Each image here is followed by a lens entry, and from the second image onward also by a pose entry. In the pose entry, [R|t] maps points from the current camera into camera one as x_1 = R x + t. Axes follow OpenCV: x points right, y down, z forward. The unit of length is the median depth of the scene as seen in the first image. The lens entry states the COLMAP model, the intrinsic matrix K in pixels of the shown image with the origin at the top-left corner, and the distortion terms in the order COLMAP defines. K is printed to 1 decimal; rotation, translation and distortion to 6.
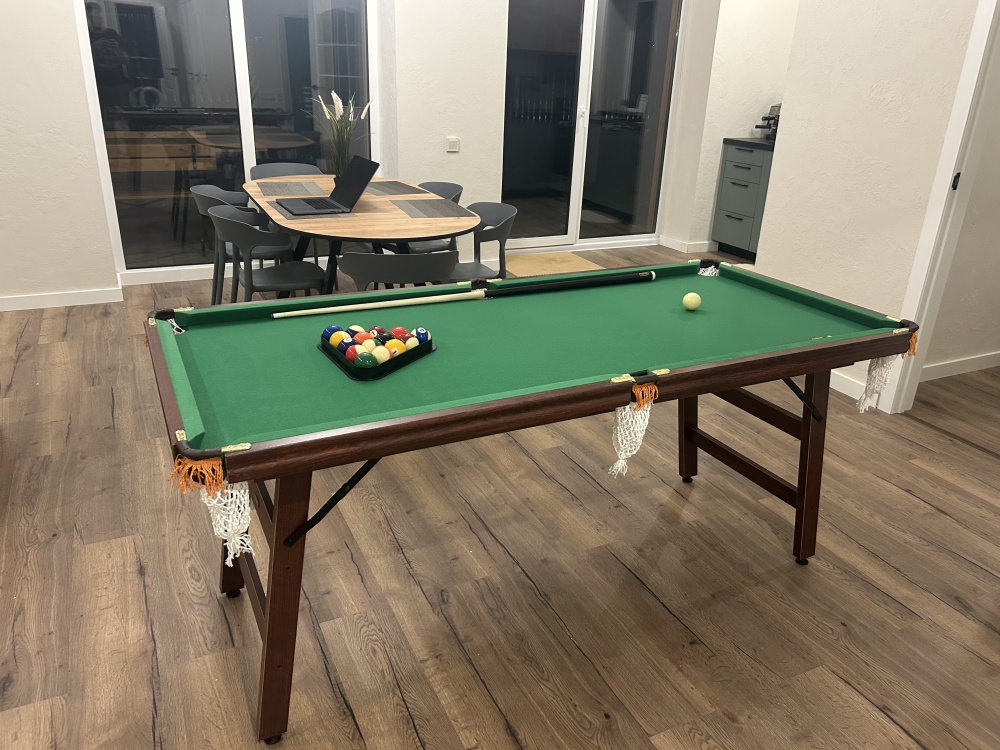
lens RADIAL K [[739.4, 0, 500.0], [0, 739.4, 375.0], [0, 0, 1]] dist [0.009545, -0.002121]
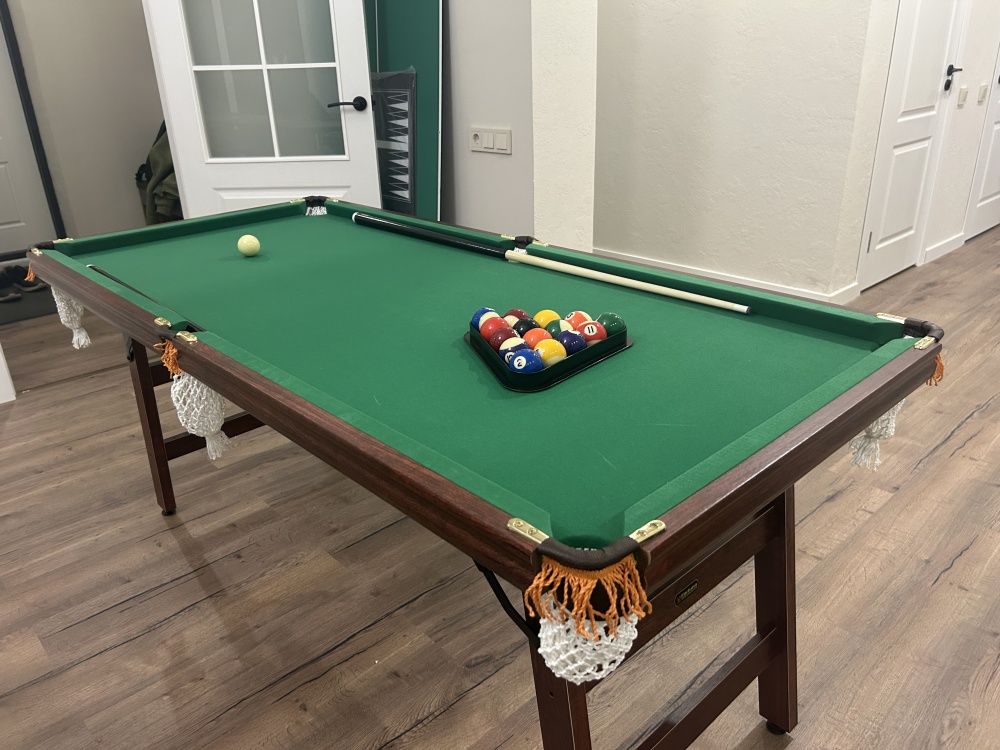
lens RADIAL K [[772.4, 0, 500.0], [0, 772.4, 375.0], [0, 0, 1]] dist [0.002119, -0.000304]
pose [[-0.281681, -0.400215, 0.872057, -0.530910], [0.387238, 0.784138, 0.484947, -0.247094], [-0.877897, 0.474294, -0.065898, 0.729324]]
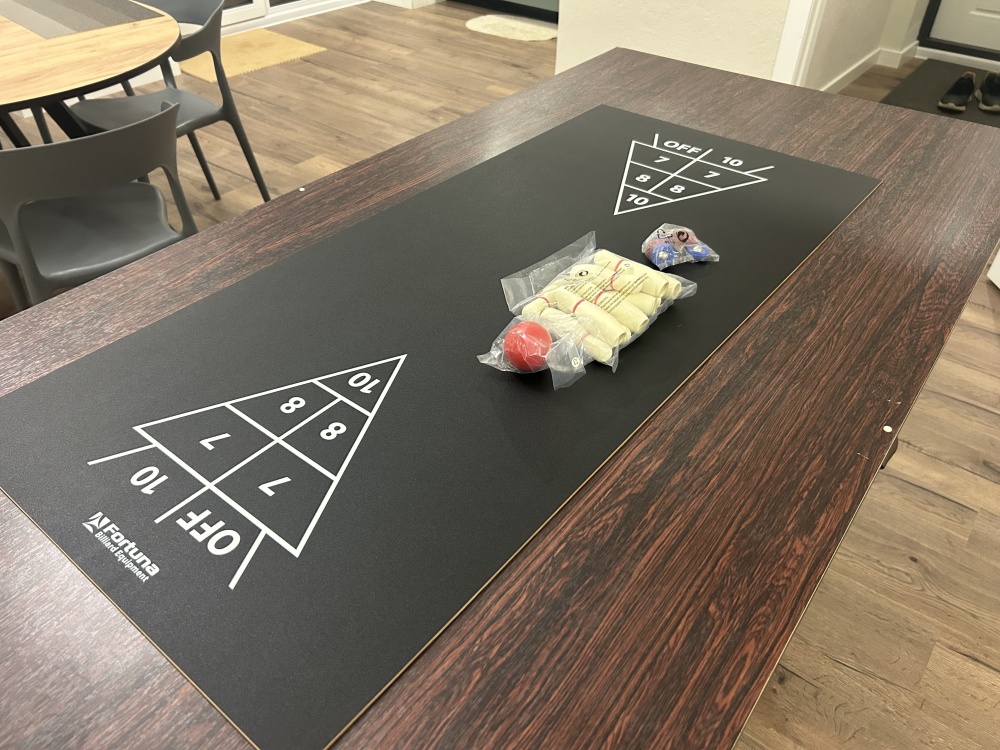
lens RADIAL K [[765.5, 0, 506.9], [0, 765.5, 361.3], [0, 0, 1]] dist [0.002874, -0.001225]
pose [[0.896929, -0.285859, 0.337348, -0.094543], [0.178557, 0.932110, 0.315102, -0.140071], [-0.404520, -0.222388, 0.887078, 0.408563]]
